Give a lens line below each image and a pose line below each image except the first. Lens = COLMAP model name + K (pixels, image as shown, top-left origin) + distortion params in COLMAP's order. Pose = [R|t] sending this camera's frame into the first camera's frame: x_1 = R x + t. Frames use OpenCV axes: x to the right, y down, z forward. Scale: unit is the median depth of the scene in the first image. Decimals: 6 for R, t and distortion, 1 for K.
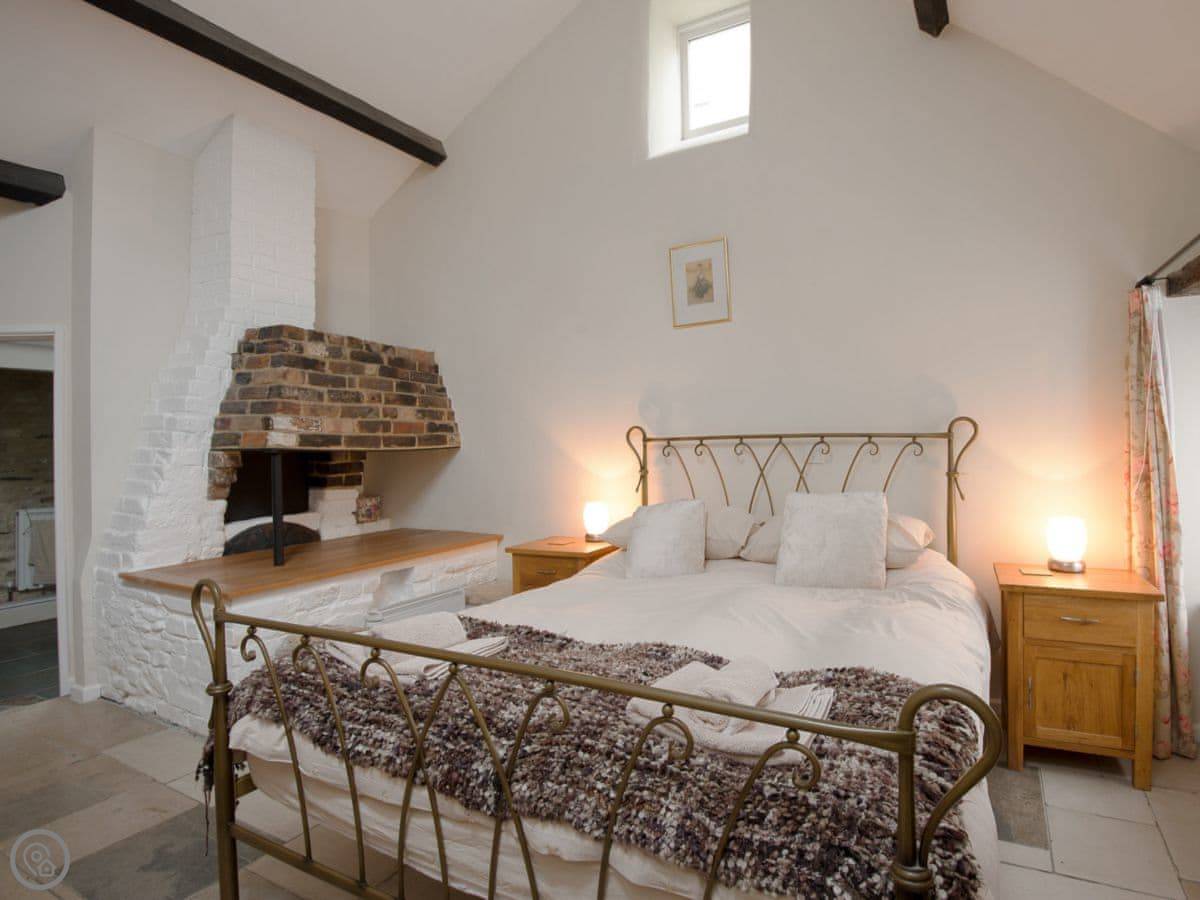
lens RADIAL K [[652.8, 0, 600.0], [0, 652.8, 450.0], [0, 0, 1]] dist [0.000254, -0.000304]
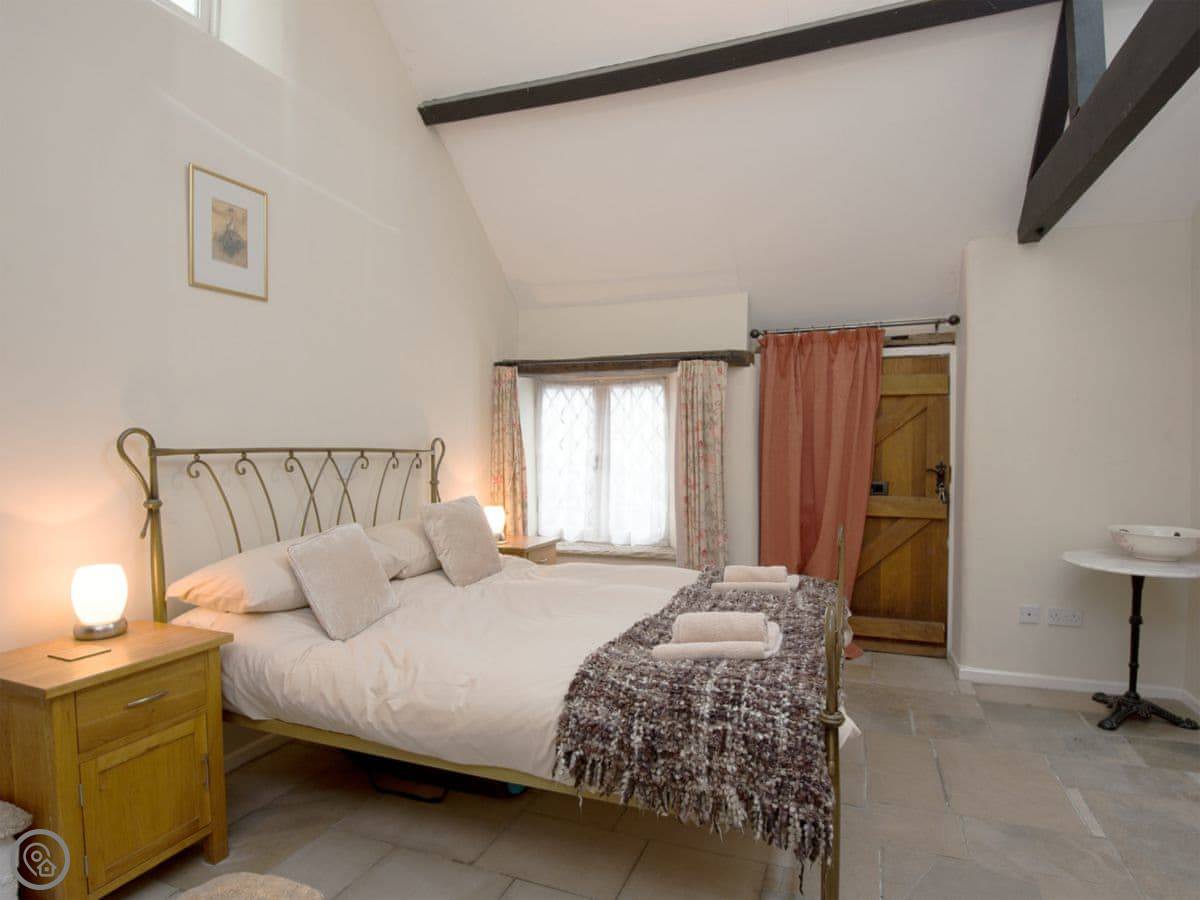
lens RADIAL K [[652.8, 0, 600.0], [0, 652.8, 450.0], [0, 0, 1]] dist [0.000254, -0.000304]
pose [[-0.159334, 0.031083, 0.986735, -0.619648], [0.035129, 0.999050, -0.025799, 0.013725], [-0.986600, 0.030553, -0.160275, 0.727613]]
